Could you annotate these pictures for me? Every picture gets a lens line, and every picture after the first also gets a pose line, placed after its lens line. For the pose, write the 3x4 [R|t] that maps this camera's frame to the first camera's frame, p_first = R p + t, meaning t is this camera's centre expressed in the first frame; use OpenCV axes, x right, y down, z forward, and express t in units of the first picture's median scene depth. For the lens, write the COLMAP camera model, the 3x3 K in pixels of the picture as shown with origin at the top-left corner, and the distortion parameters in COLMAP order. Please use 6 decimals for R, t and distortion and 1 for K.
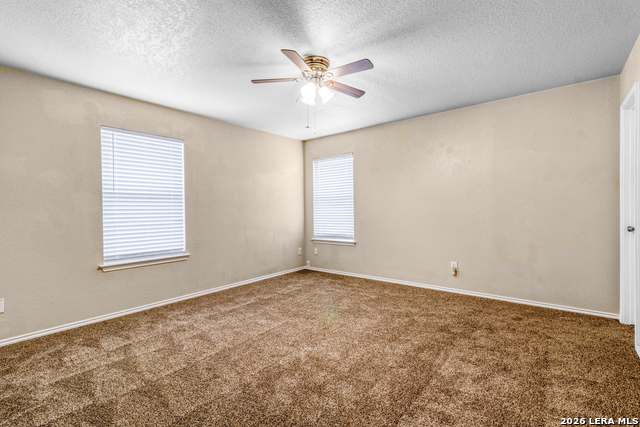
lens RADIAL K [[291.2, 0, 320.0], [0, 291.2, 213.5], [0, 0, 1]] dist [0.000550, 0.000966]
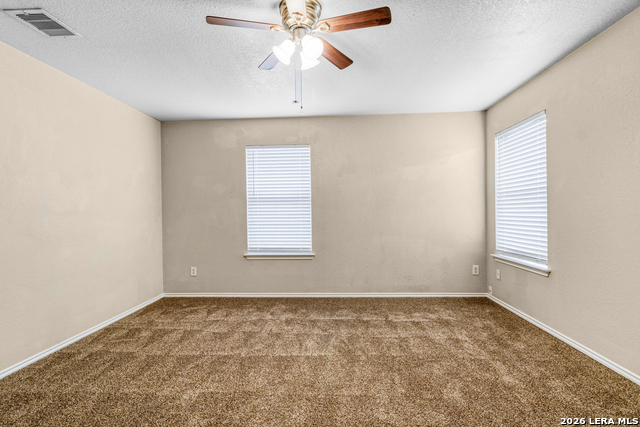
lens RADIAL K [[291.2, 0, 320.0], [0, 291.2, 213.5], [0, 0, 1]] dist [0.000550, 0.000966]
pose [[0.591623, 0.012633, -0.806116, 0.414158], [-0.008693, 0.999919, 0.009290, -0.015101], [0.806168, 0.001512, 0.591685, 0.429103]]
